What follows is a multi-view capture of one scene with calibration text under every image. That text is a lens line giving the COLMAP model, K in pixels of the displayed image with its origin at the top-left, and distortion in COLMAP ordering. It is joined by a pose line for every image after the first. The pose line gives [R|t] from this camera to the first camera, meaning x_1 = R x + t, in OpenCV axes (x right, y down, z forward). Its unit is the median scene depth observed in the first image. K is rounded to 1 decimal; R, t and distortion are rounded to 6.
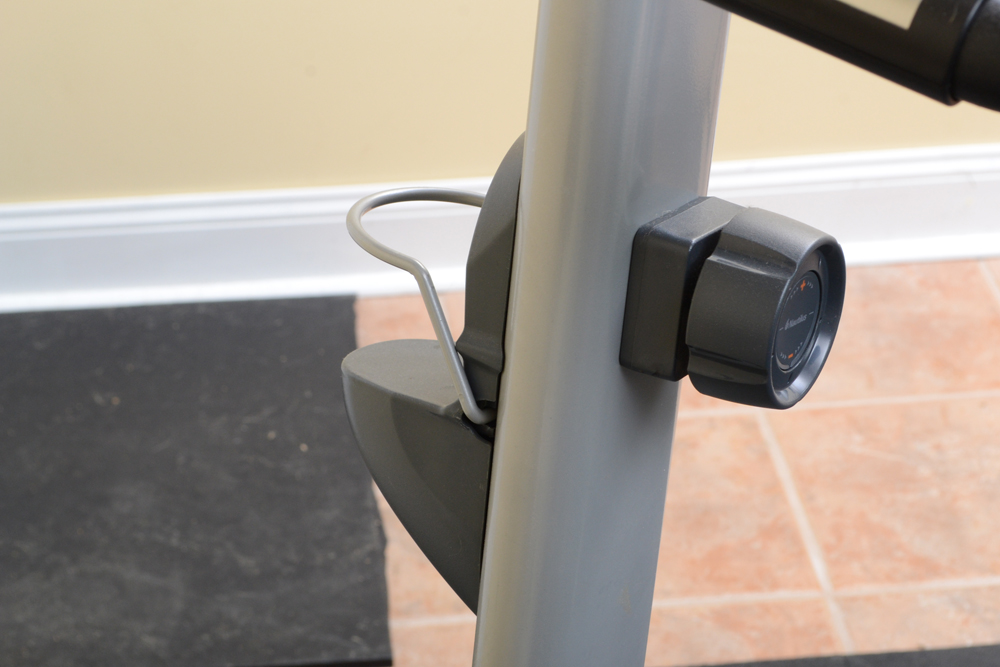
lens RADIAL K [[2331.0, 0, 499.6], [0, 2331.0, 332.8], [0, 0, 1]] dist [0.042064, 0.000000]
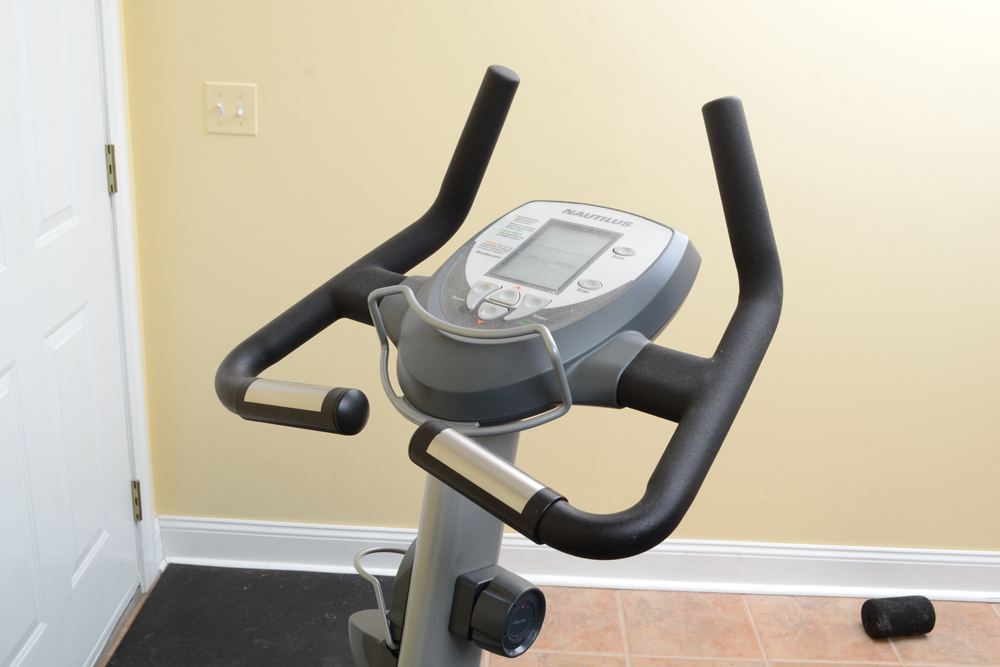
lens RADIAL K [[1132.5, 0, 501.1], [0, 1132.5, 334.4], [0, 0, 1]] dist [-0.036980, 0.000000]
pose [[0.990458, 0.084692, -0.108719, 0.201067], [-0.106895, 0.970035, -0.218186, -0.034288], [0.086983, 0.227726, 0.969832, -0.197695]]
